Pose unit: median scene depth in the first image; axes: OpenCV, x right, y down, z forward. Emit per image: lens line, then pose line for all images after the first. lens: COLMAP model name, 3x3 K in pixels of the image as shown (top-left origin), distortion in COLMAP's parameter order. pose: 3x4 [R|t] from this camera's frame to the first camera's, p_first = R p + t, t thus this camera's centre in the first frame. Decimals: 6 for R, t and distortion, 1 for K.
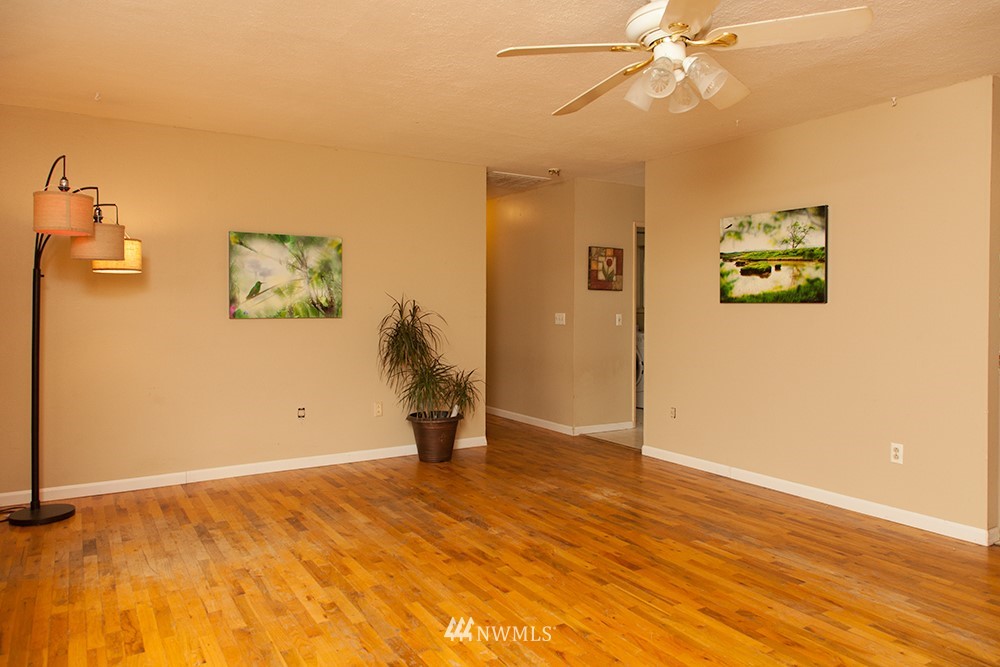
lens RADIAL K [[686.4, 0, 496.7], [0, 686.4, 331.9], [0, 0, 1]] dist [0.008844, -0.006714]
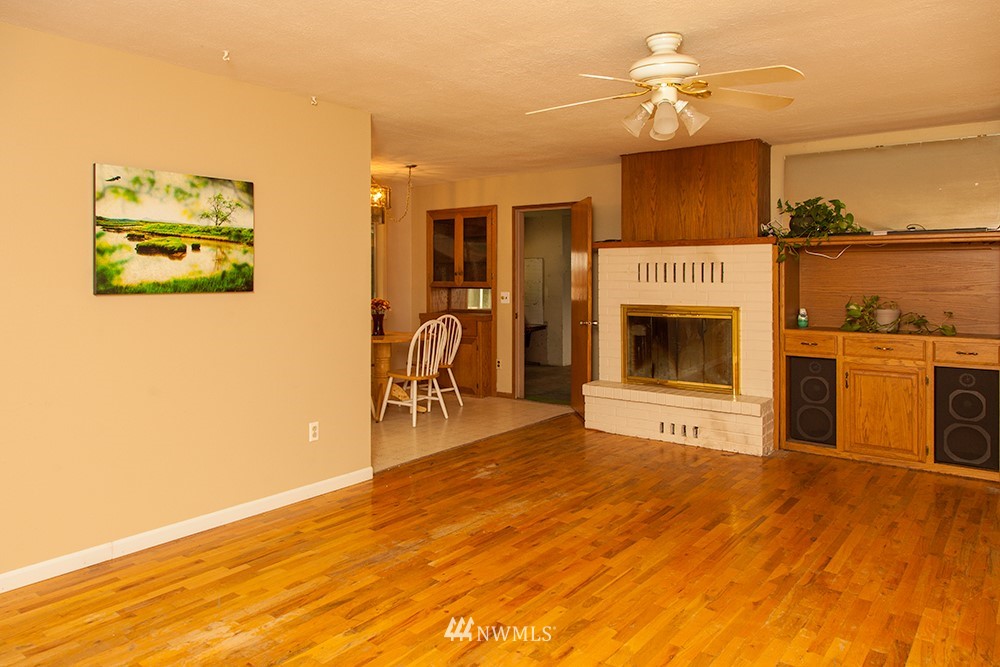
lens RADIAL K [[686.4, 0, 500.4], [0, 686.4, 288.4], [0, 0, 1]] dist [0.008844, -0.006714]
pose [[-0.352047, -0.019673, 0.935776, -0.438128], [0.035786, 0.998765, 0.034460, -0.061069], [-0.935298, 0.045620, -0.350908, 0.942355]]
